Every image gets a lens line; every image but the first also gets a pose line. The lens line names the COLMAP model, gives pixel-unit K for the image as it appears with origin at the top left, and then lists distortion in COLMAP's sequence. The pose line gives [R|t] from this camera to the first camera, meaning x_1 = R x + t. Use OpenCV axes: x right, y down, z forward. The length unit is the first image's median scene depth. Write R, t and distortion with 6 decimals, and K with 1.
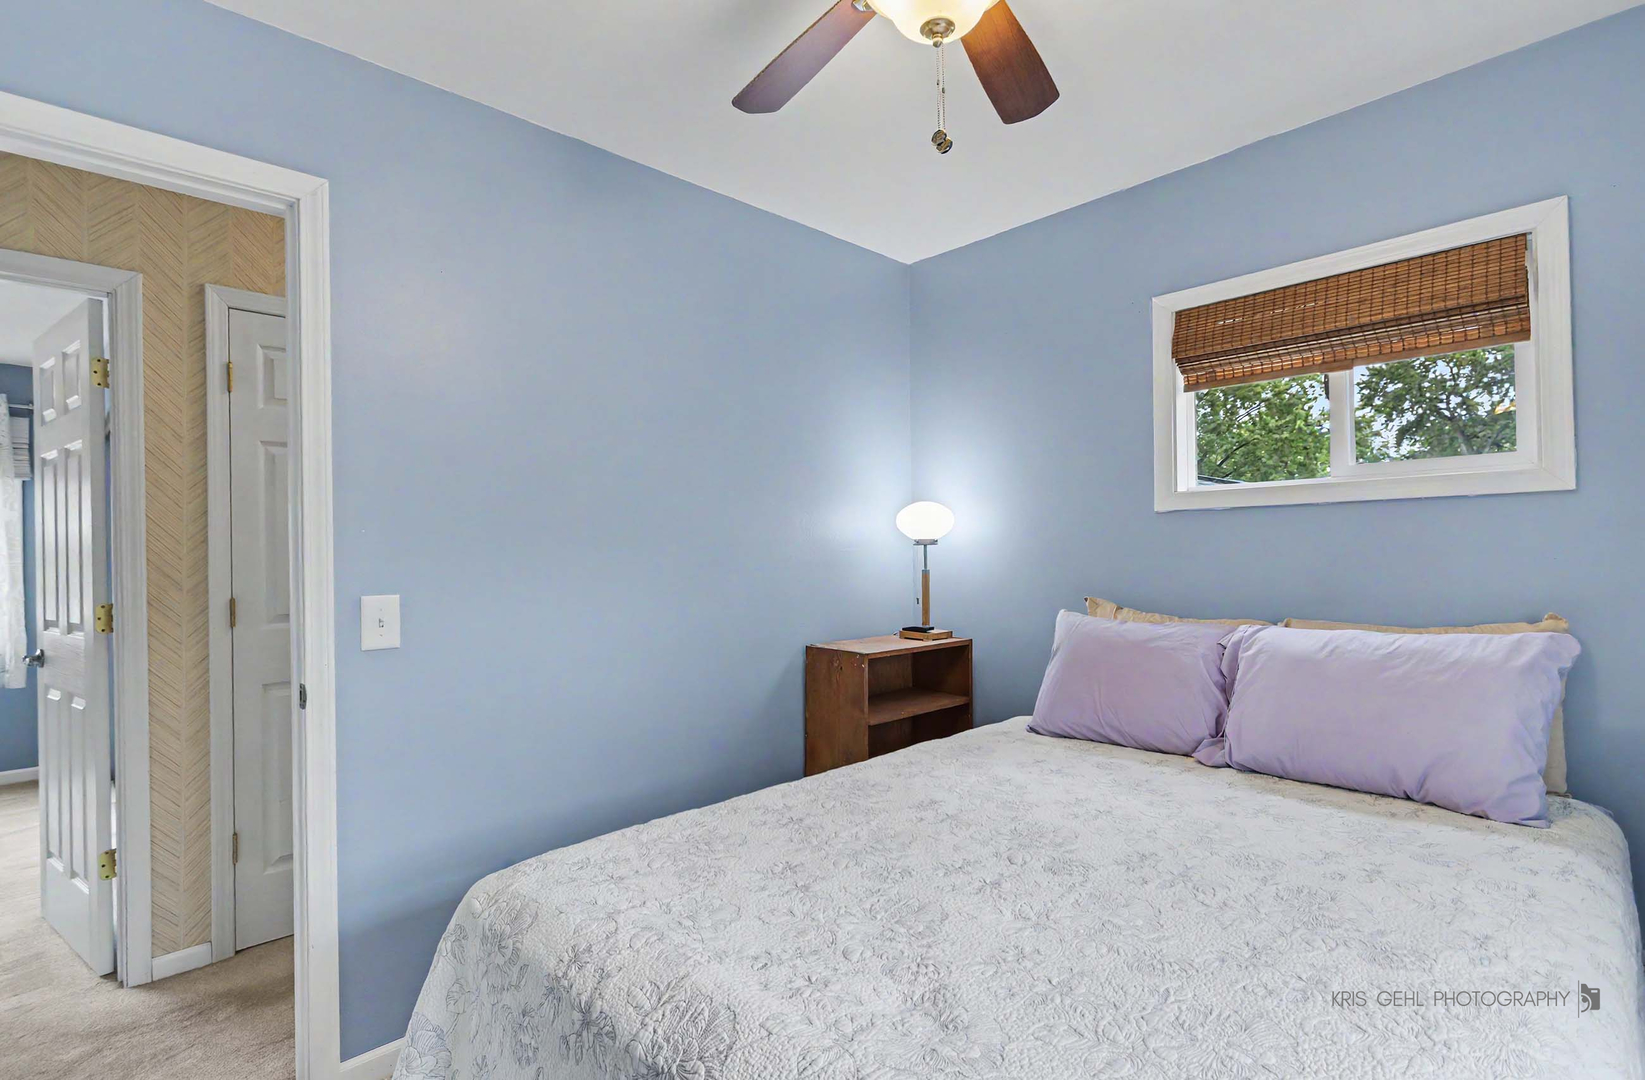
lens RADIAL K [[793.5, 0, 816.6], [0, 793.5, 553.0], [0, 0, 1]] dist [0.007519, 0.000303]
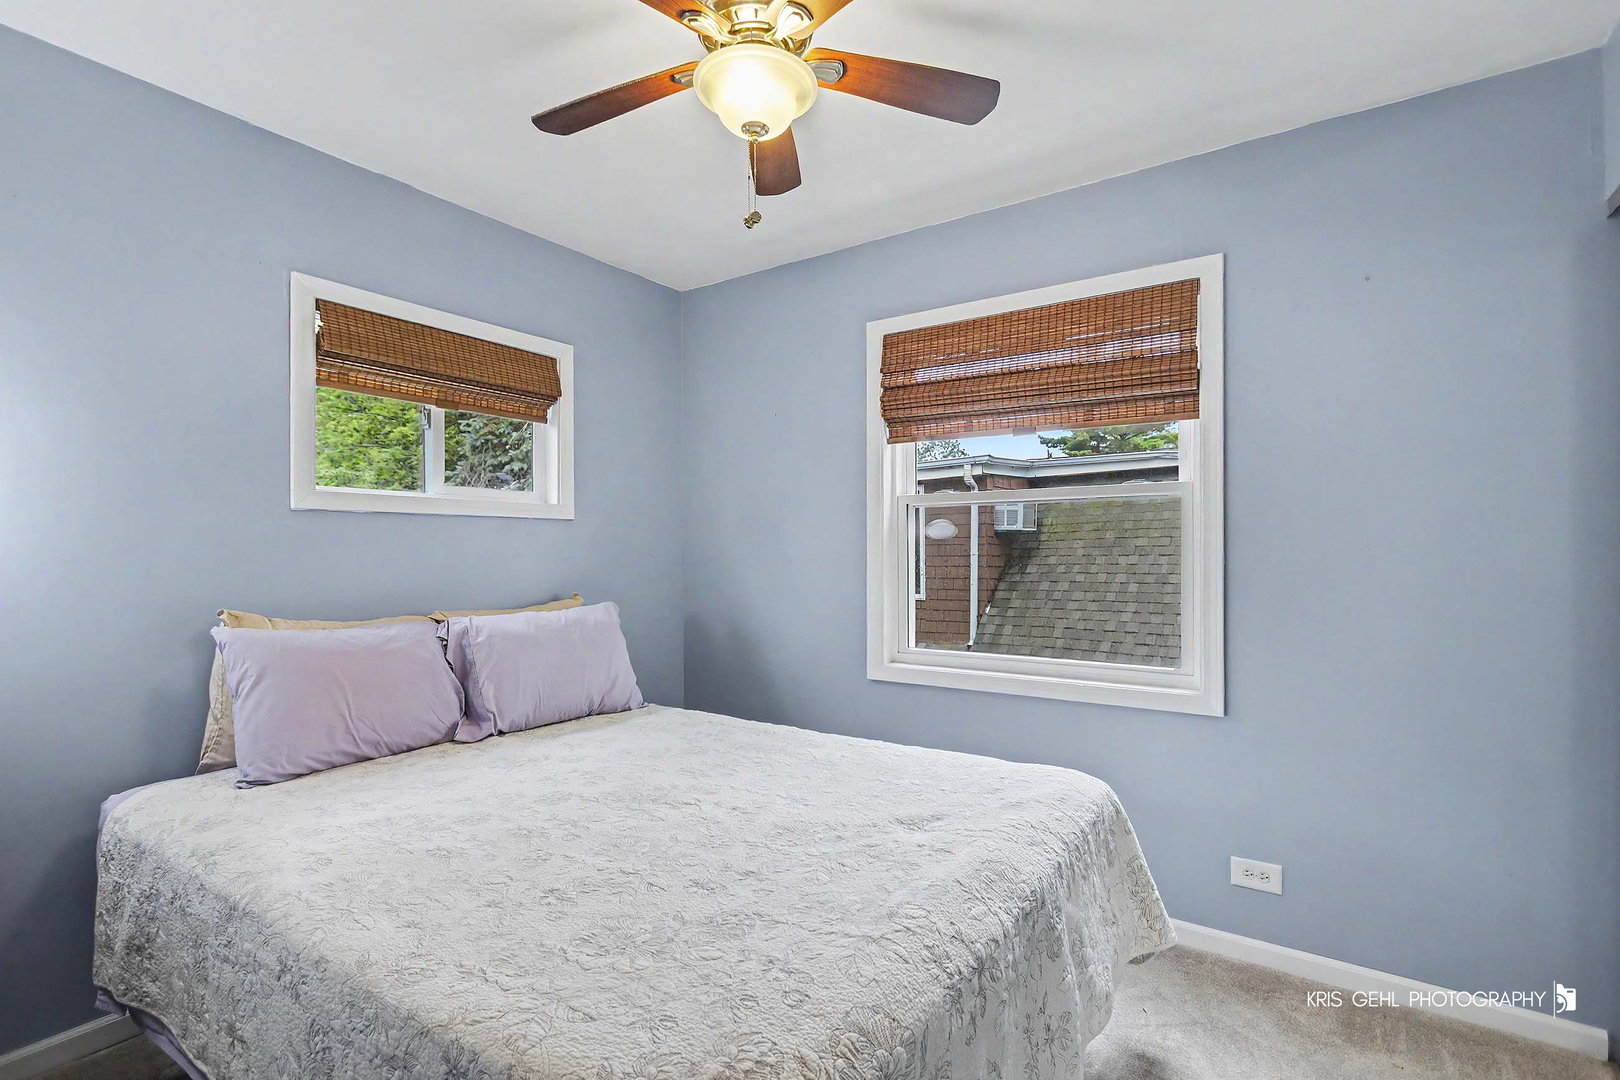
lens RADIAL K [[756.2, 0, 810.0], [0, 756.2, 540.0], [0, 0, 1]] dist [0.000988, 0.000057]
pose [[-0.198099, 0.033379, 0.979614, -0.695068], [0.003069, 0.999436, -0.033434, 0.019113], [-0.980177, -0.003617, -0.198090, 0.784239]]
